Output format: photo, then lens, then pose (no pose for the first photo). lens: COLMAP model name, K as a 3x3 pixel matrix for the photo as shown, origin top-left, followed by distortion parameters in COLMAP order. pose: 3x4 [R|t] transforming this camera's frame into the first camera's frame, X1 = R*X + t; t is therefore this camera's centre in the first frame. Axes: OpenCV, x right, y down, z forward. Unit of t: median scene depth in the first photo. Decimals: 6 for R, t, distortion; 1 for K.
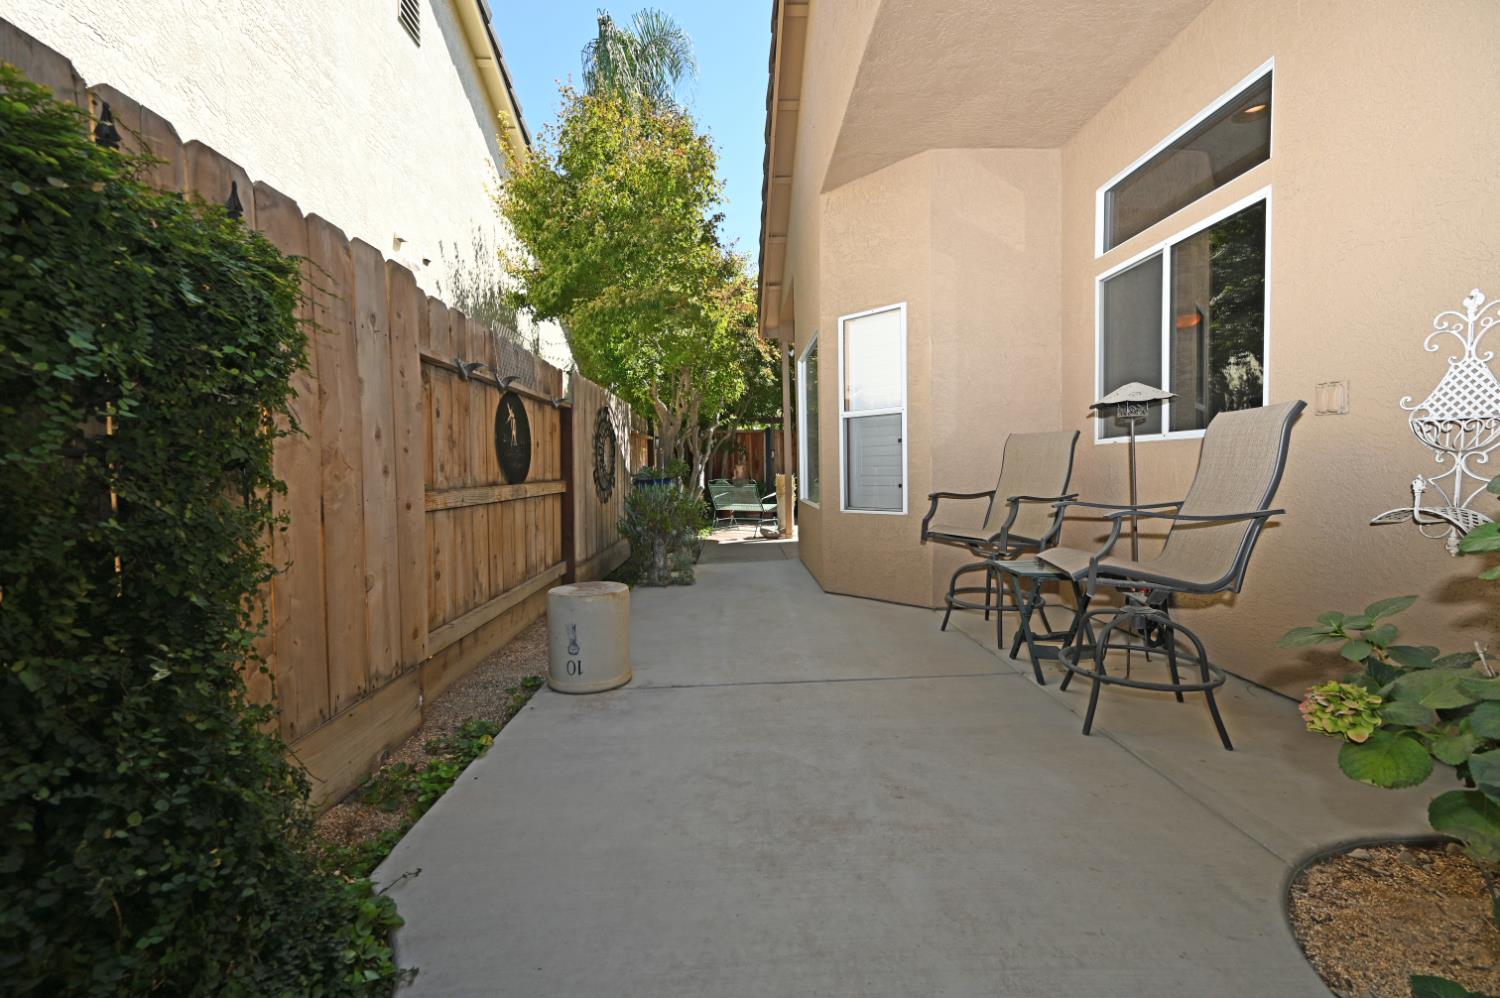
lens RADIAL K [[597.0, 0, 748.4], [0, 597.0, 494.9], [0, 0, 1]] dist [-0.011013, 0.000486]
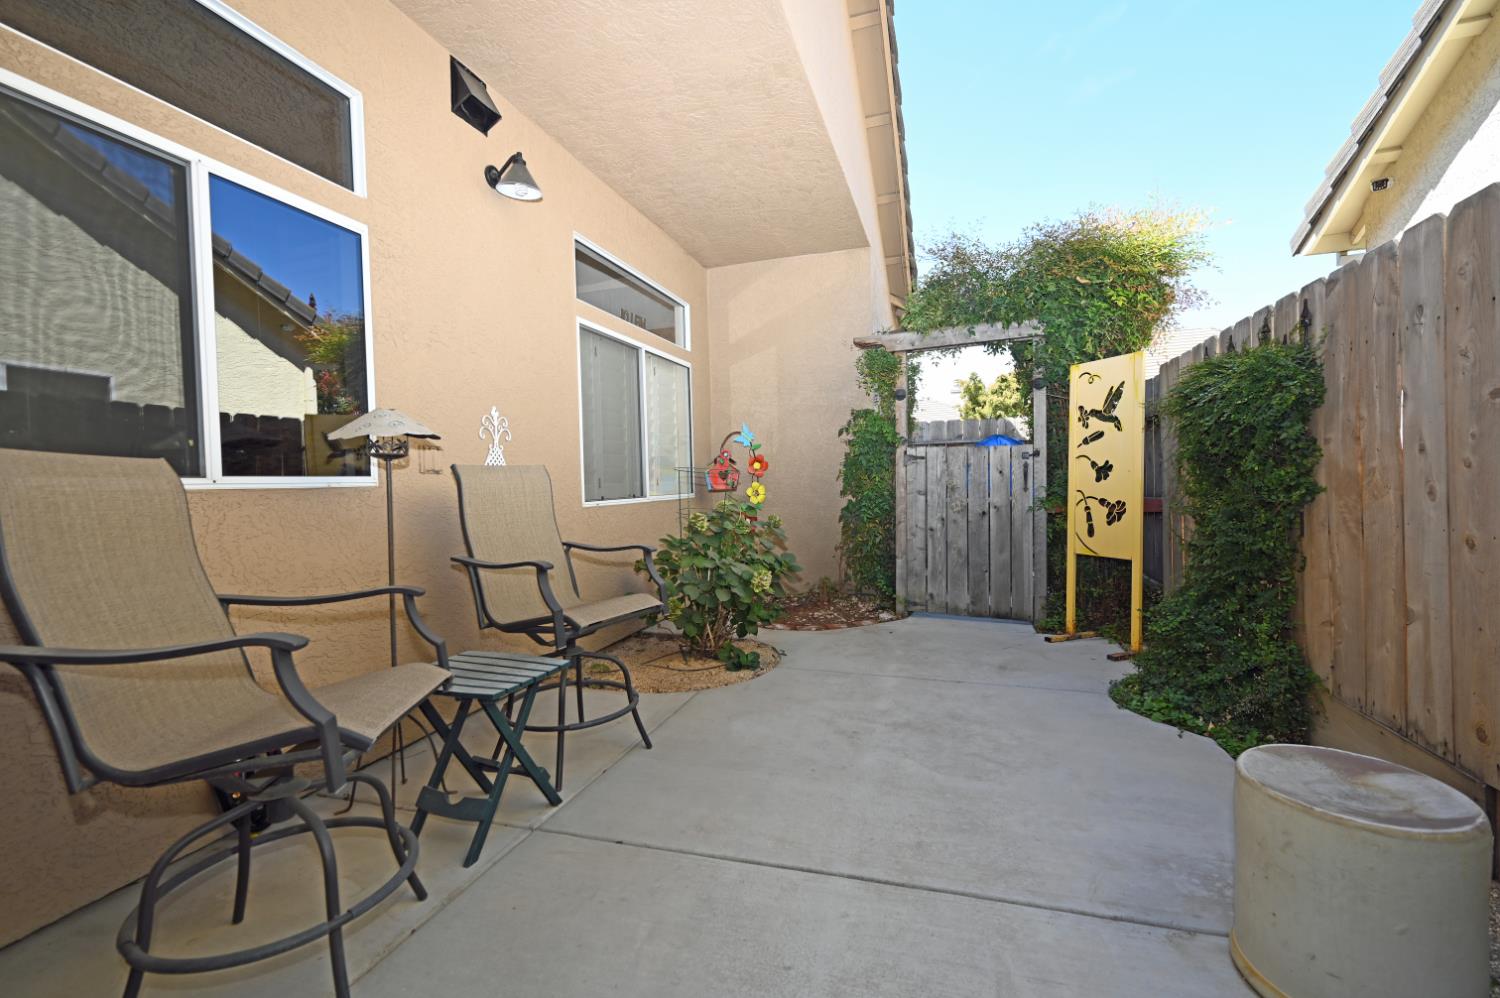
lens RADIAL K [[607.8, 0, 756.8], [0, 607.8, 494.2], [0, 0, 1]] dist [-0.002125, -0.000153]
pose [[-0.942809, 0.034128, 0.331582, -0.019065], [0.054795, 0.997080, 0.053180, -0.108144], [-0.328799, 0.068308, -0.941926, 1.695190]]
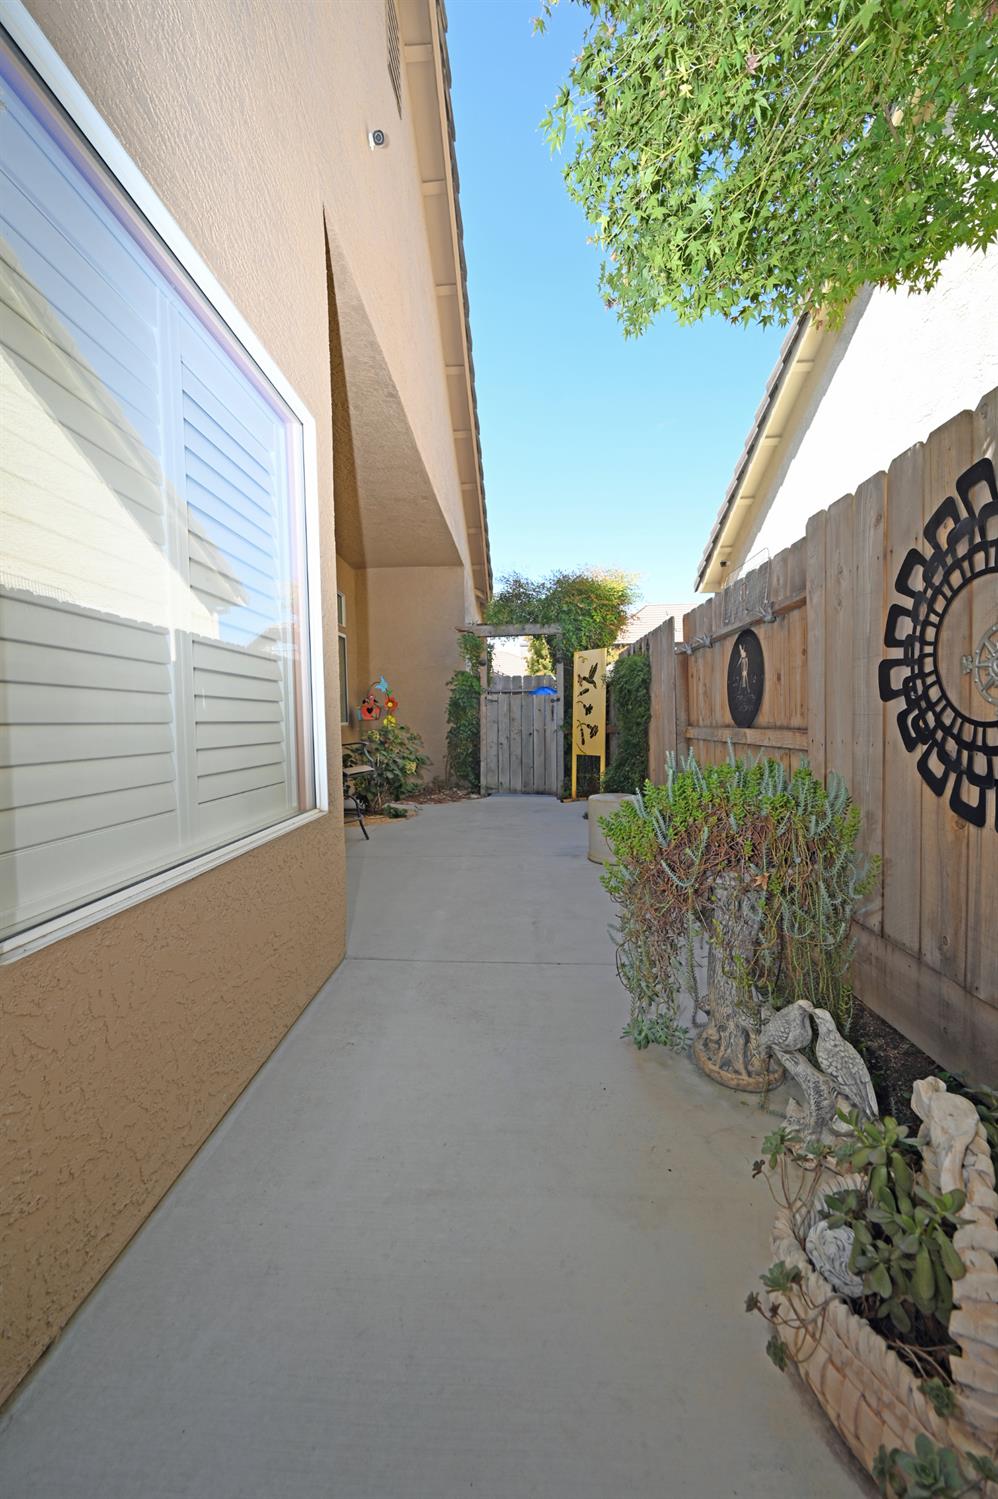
lens RADIAL K [[607.4, 0, 496.8], [0, 607.4, 747.5], [0, 0, 1]] dist [-0.002125, -0.000153]
pose [[-0.996777, 0.031315, 0.073860, -0.110188], [0.037635, 0.995602, 0.085792, -0.122664], [-0.070848, 0.088296, -0.993572, 2.877291]]
